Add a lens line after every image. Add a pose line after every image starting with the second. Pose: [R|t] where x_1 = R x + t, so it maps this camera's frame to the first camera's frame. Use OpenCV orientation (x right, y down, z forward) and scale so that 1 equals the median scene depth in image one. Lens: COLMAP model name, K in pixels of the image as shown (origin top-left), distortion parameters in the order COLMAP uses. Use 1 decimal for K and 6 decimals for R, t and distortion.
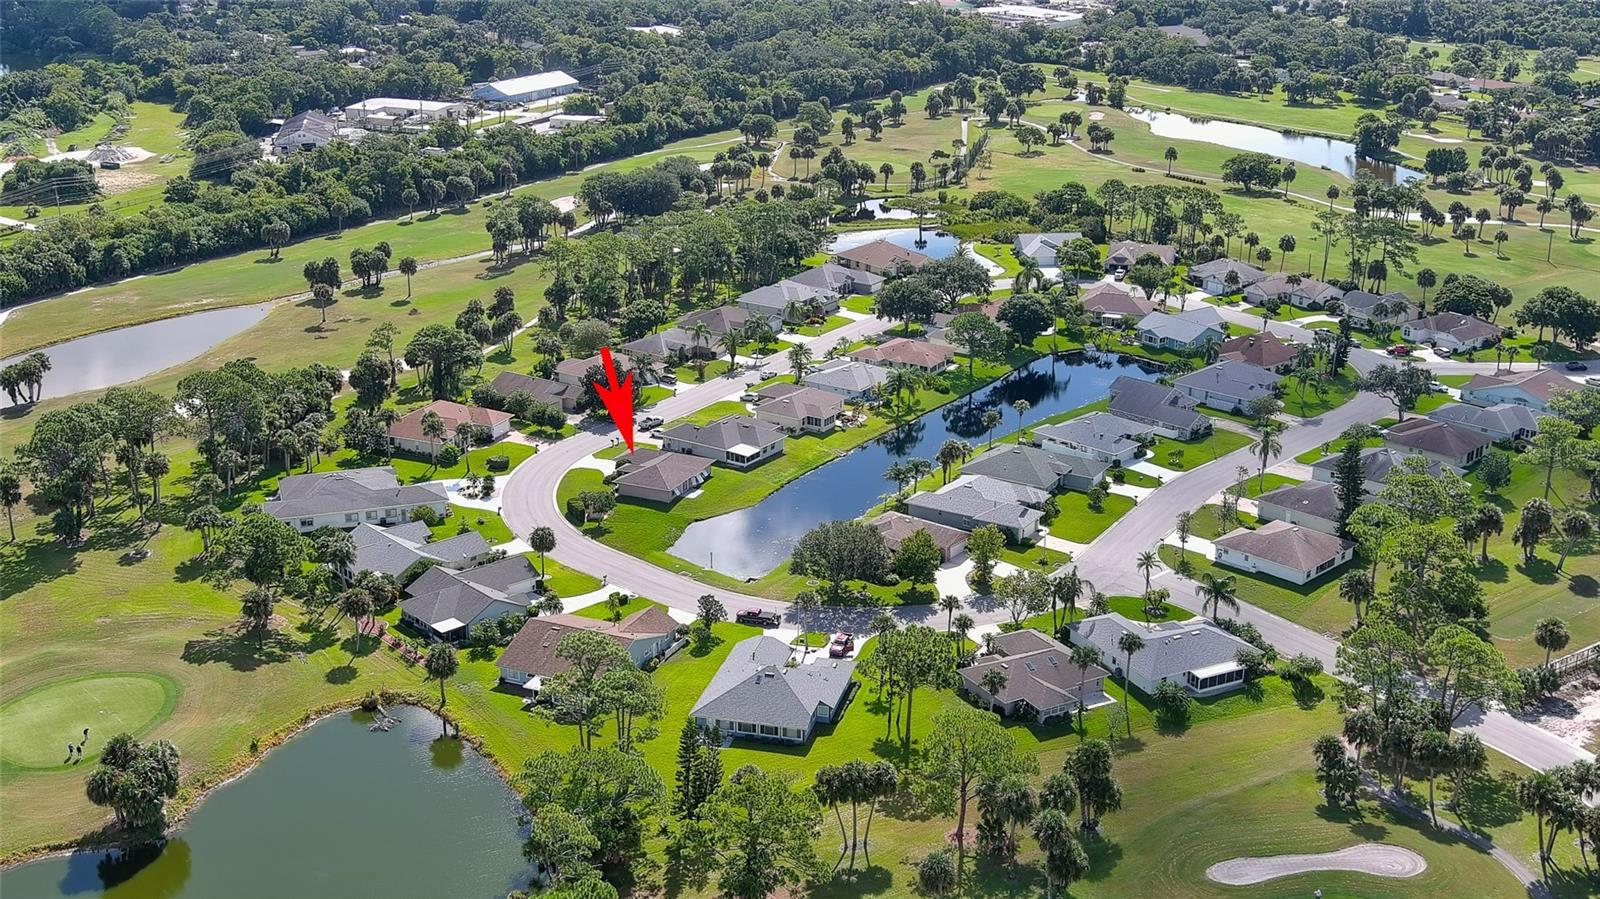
lens RADIAL K [[1830.8, 0, 800.0], [0, 1830.8, 449.5], [0, 0, 1]] dist [0.036359, -0.139970]
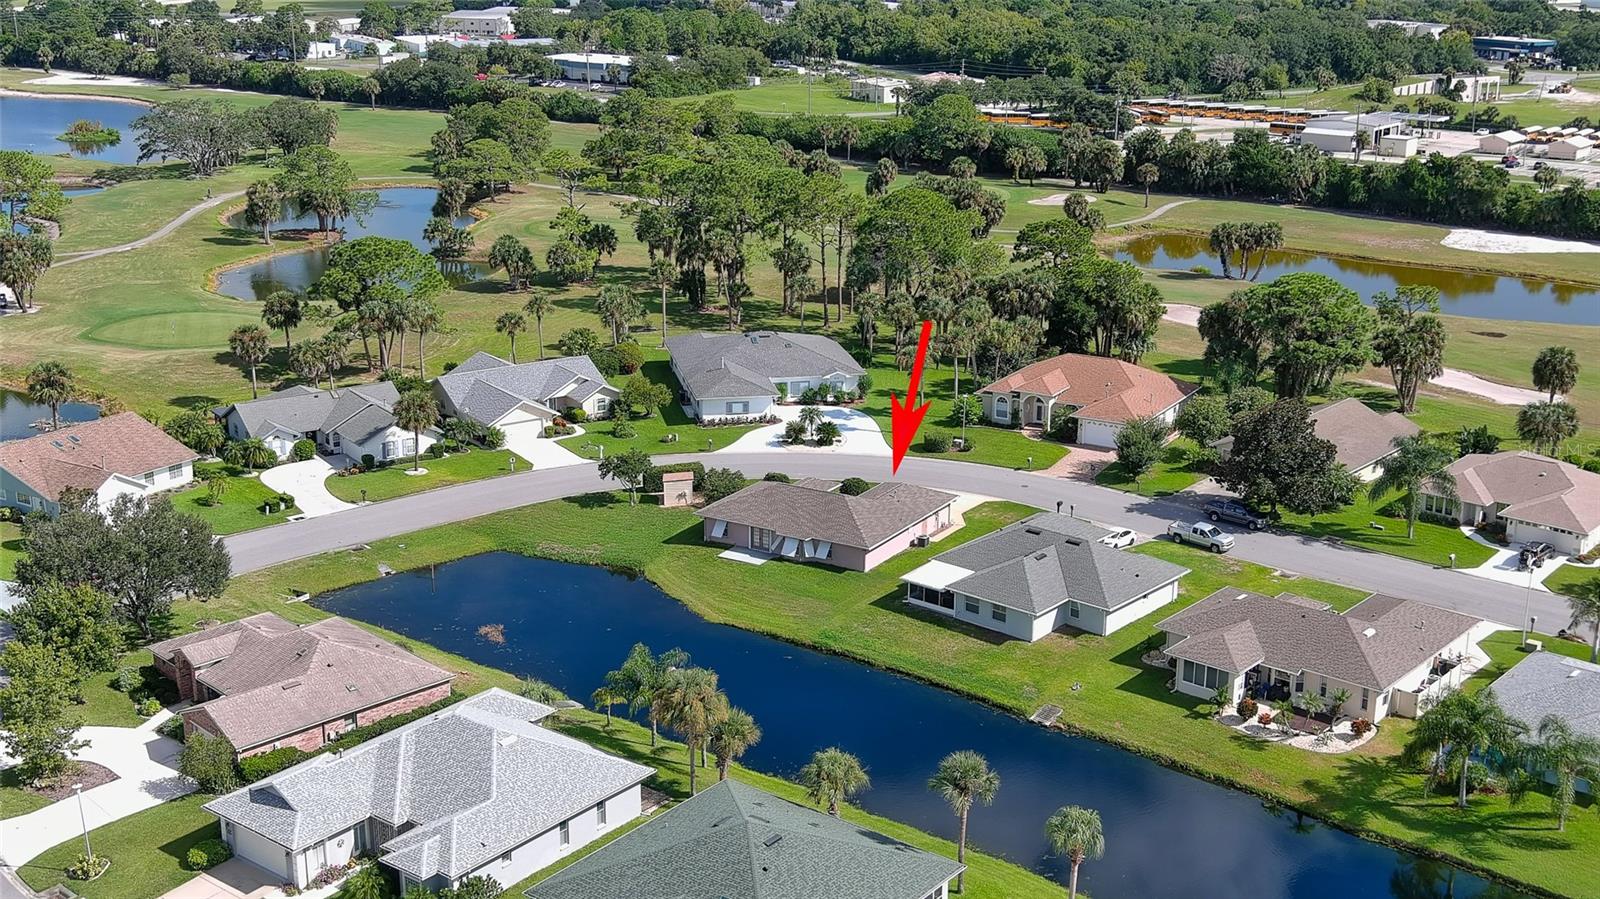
lens RADIAL K [[1830.8, 0, 800.0], [0, 1830.8, 449.5], [0, 0, 1]] dist [0.036359, -0.139970]
pose [[-0.122476, 0.279802, -0.952214, 0.263894], [-0.327720, 0.894219, 0.304913, -0.103103], [0.936803, 0.349404, -0.017824, 0.663852]]
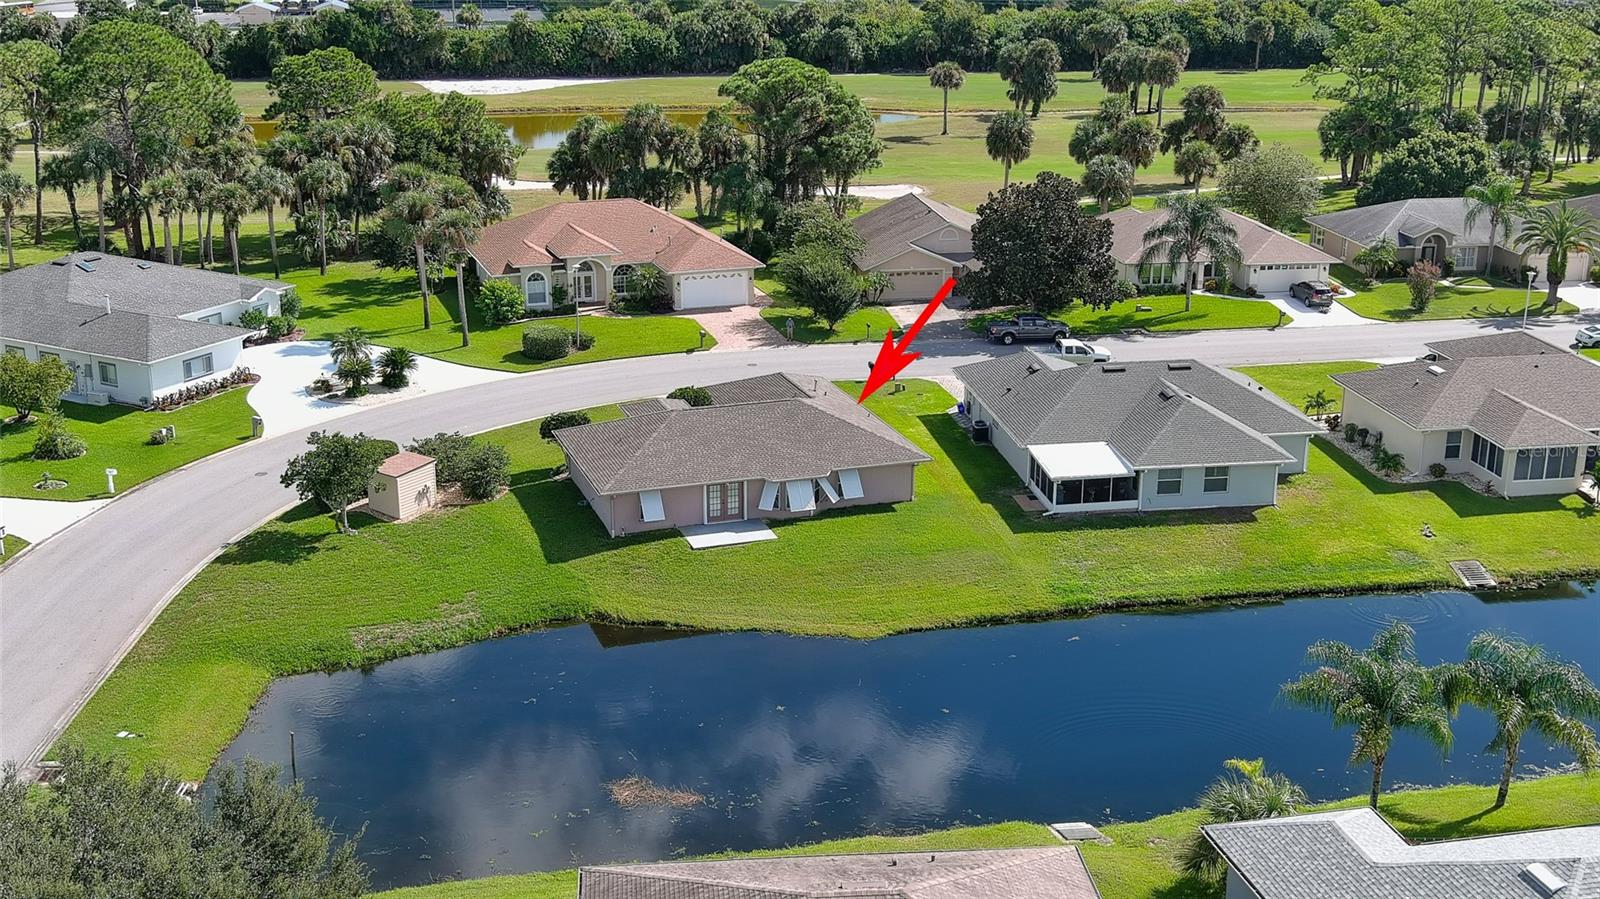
lens RADIAL K [[1830.8, 0, 800.0], [0, 1830.8, 449.5], [0, 0, 1]] dist [0.036359, -0.139970]
pose [[0.685823, 0.222840, -0.692812, 0.095067], [-0.239863, 0.967989, 0.073907, -0.008312], [0.687104, 0.115493, 0.717321, 0.524528]]
